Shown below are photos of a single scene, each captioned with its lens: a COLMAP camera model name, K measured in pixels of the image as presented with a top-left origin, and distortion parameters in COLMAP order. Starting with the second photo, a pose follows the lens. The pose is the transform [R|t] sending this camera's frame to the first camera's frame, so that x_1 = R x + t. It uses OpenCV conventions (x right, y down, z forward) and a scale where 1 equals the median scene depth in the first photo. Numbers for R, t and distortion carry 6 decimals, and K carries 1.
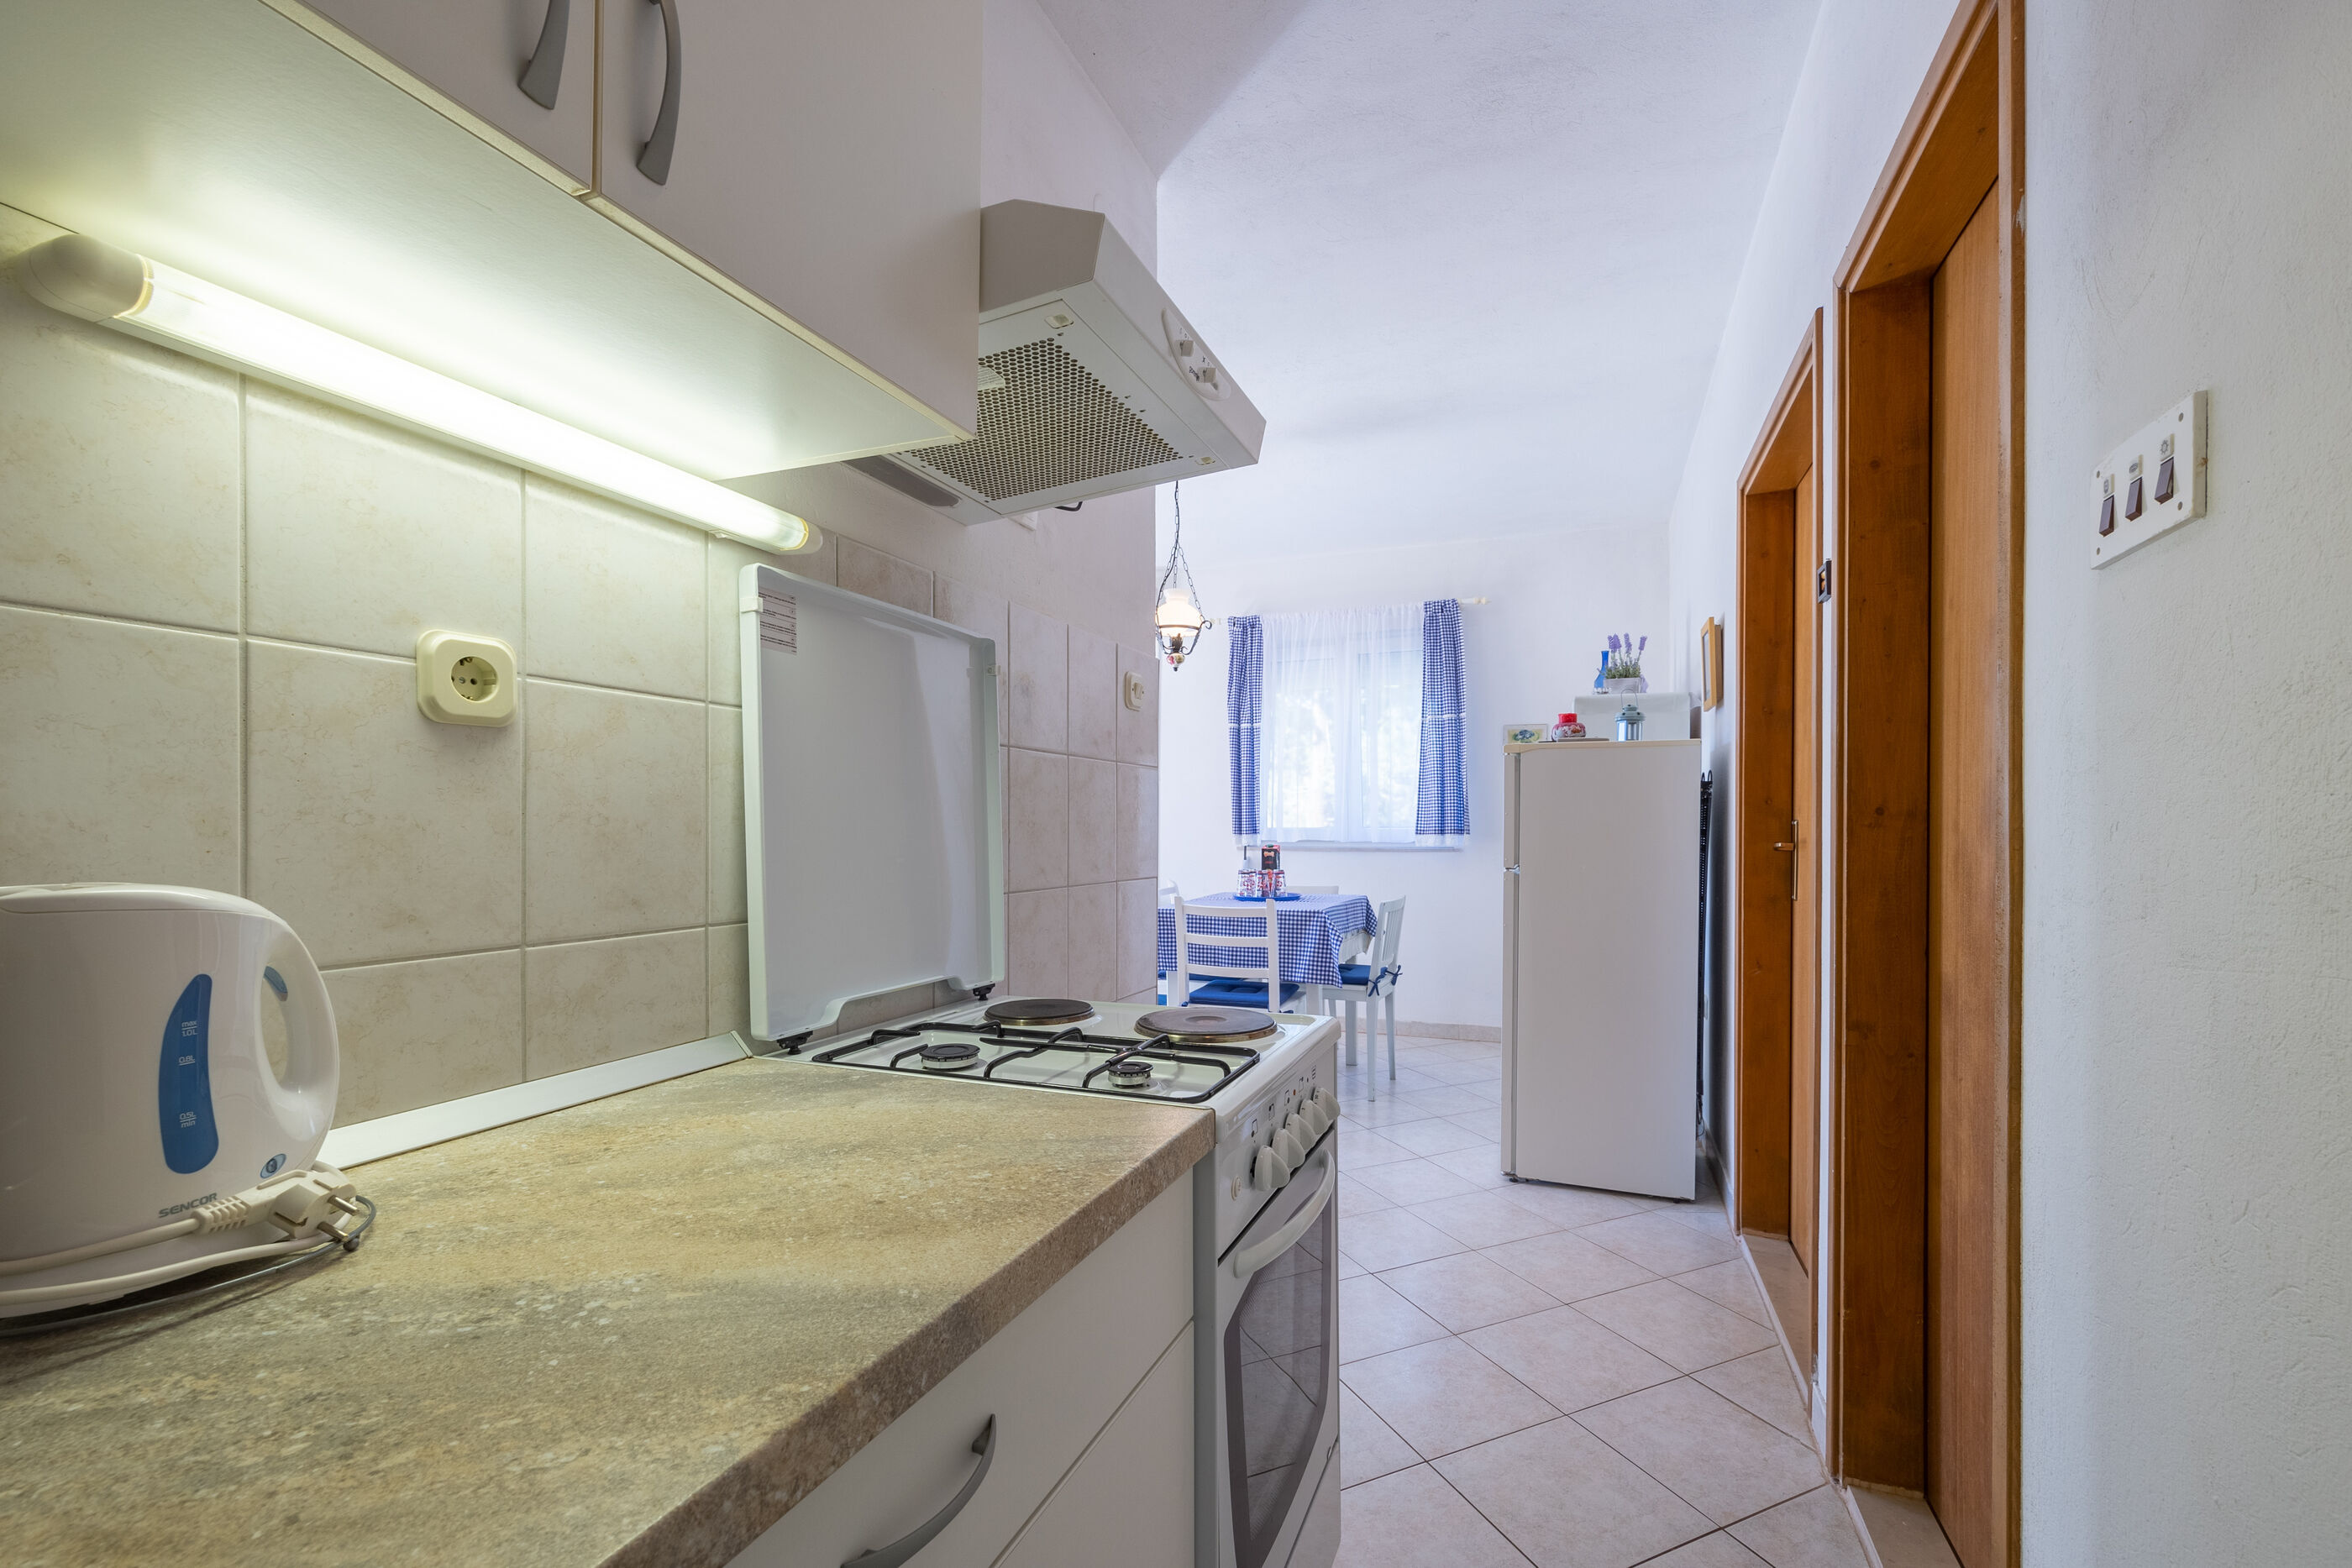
lens RADIAL K [[989.3, 0, 1170.5], [0, 989.3, 833.1], [0, 0, 1]] dist [0.000052, 0.000000]
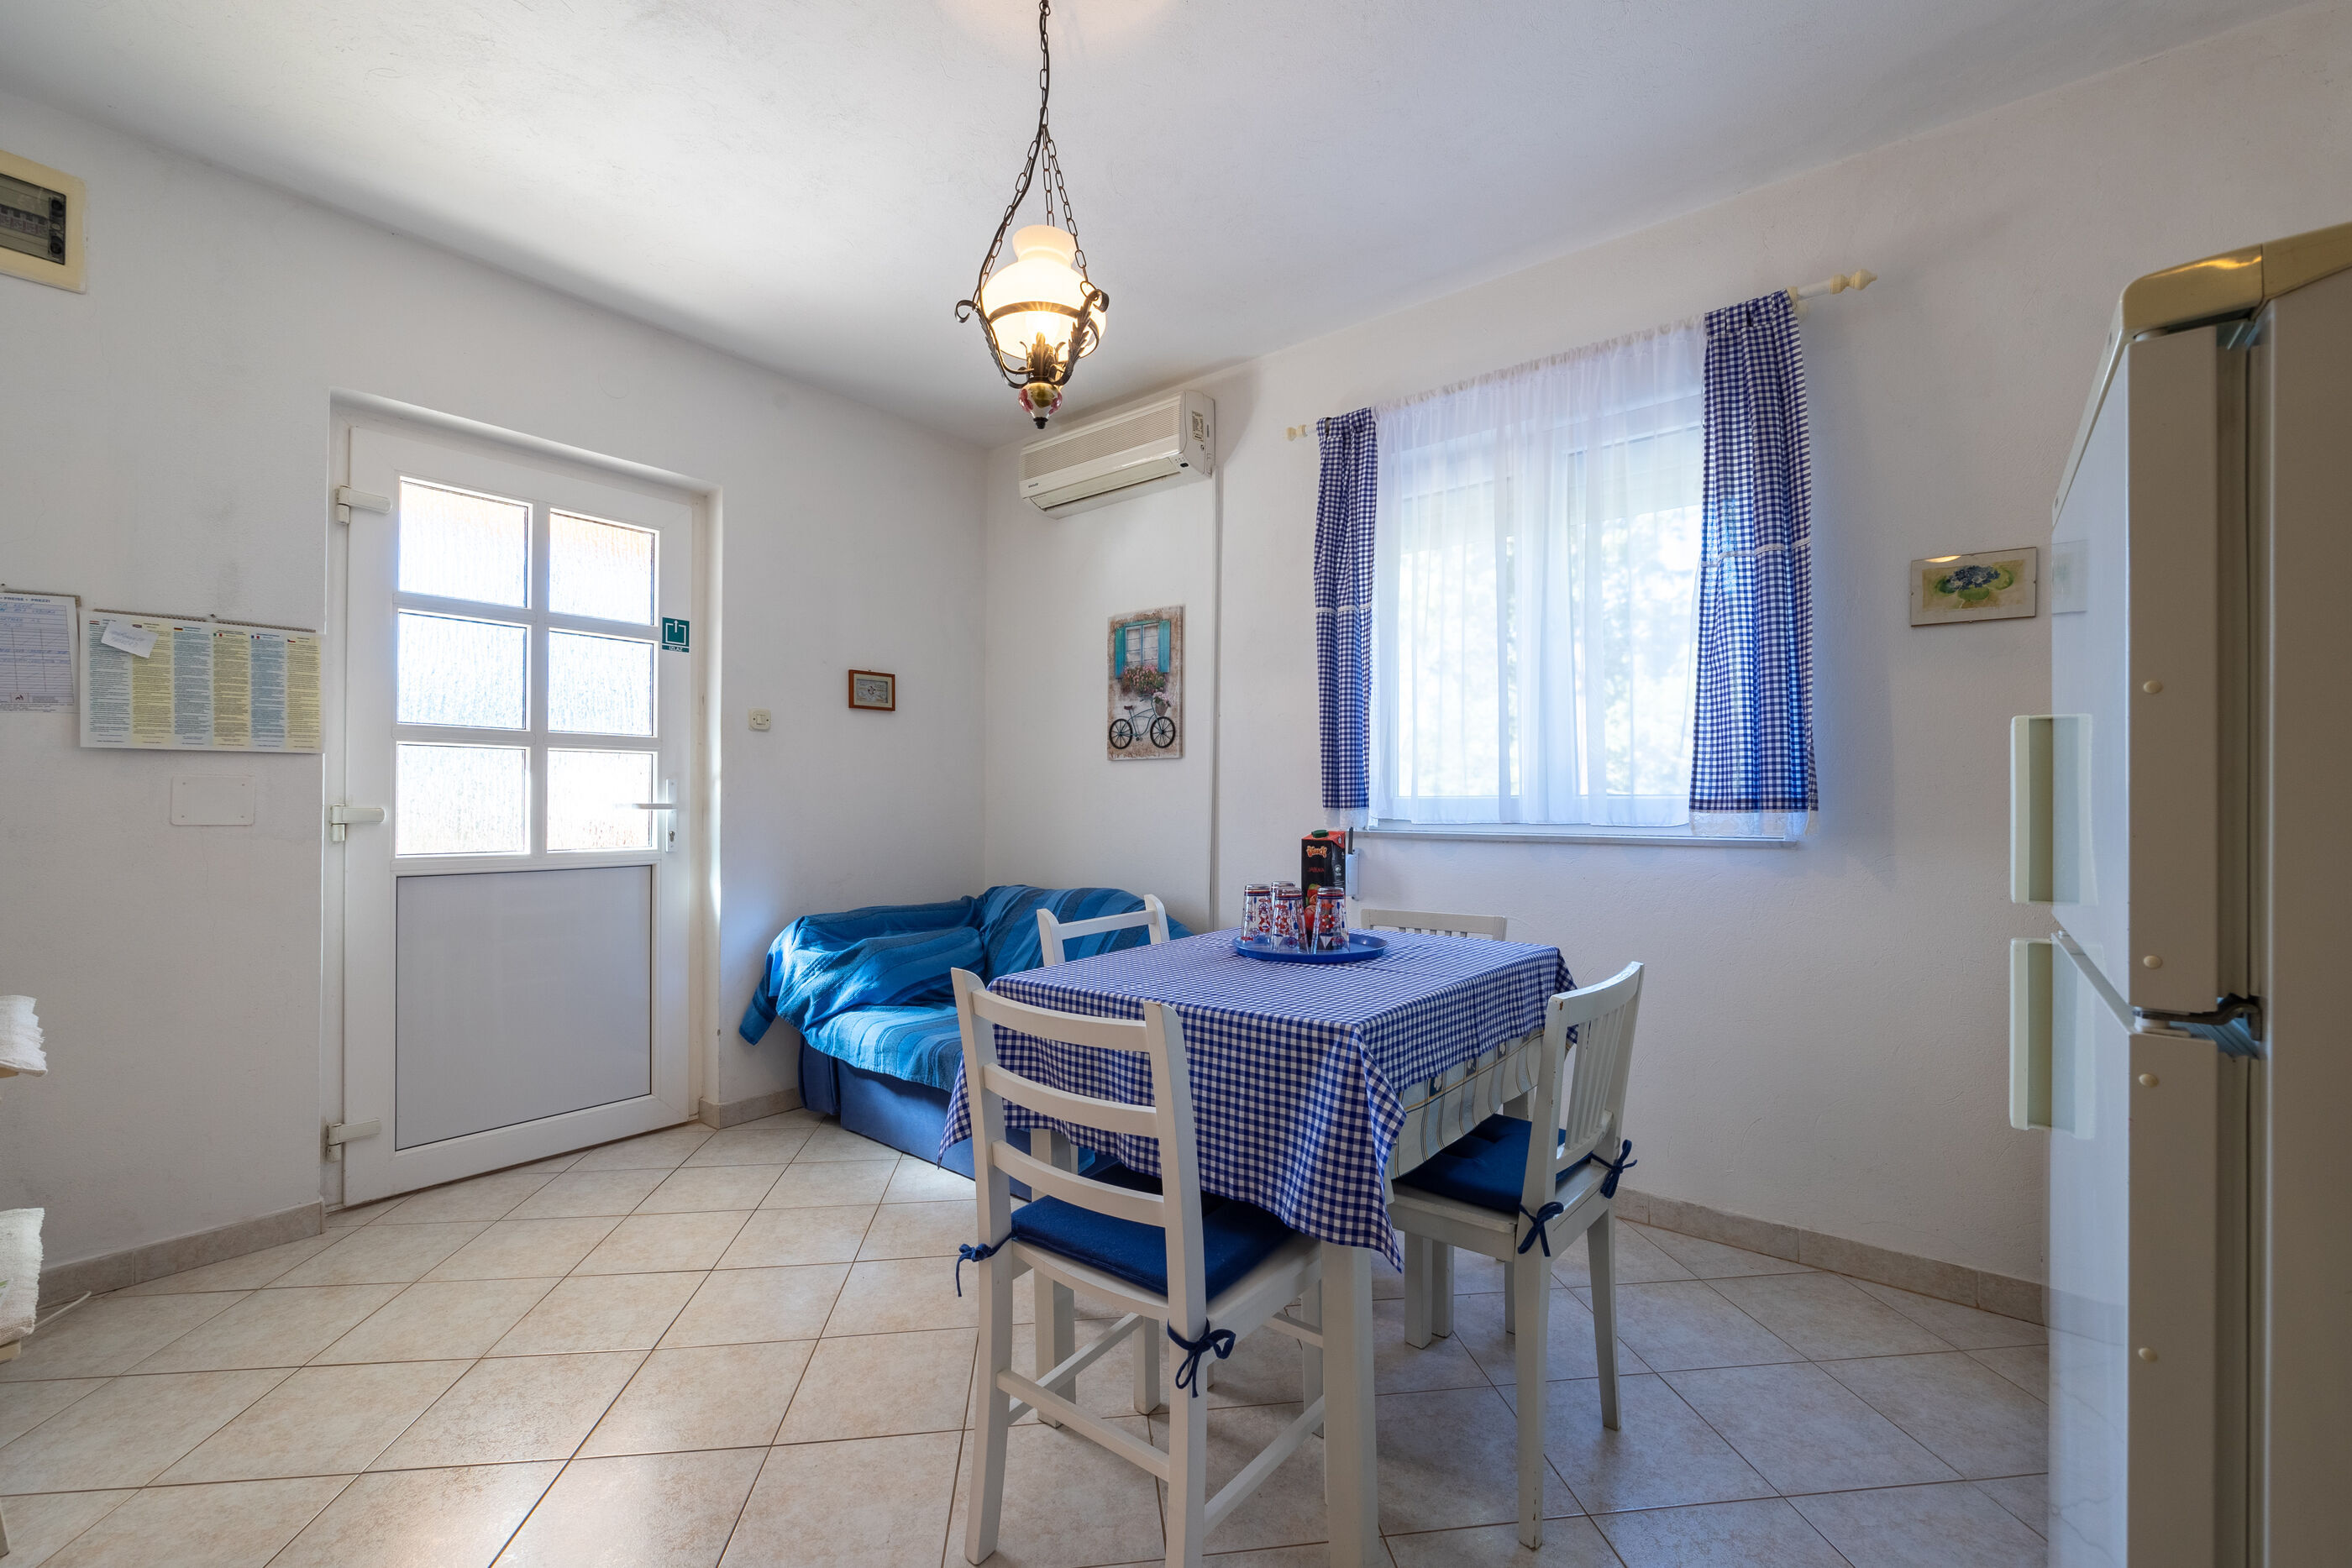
lens RADIAL K [[989.8, 0, 1139.2], [0, 989.8, 788.0], [0, 0, 1]] dist [-0.001514, -0.000198]
pose [[0.956657, 0.001393, -0.291212, 0.137543], [-0.007150, 0.999799, -0.018707, 0.001103], [0.291128, 0.019978, 0.956476, 0.484496]]
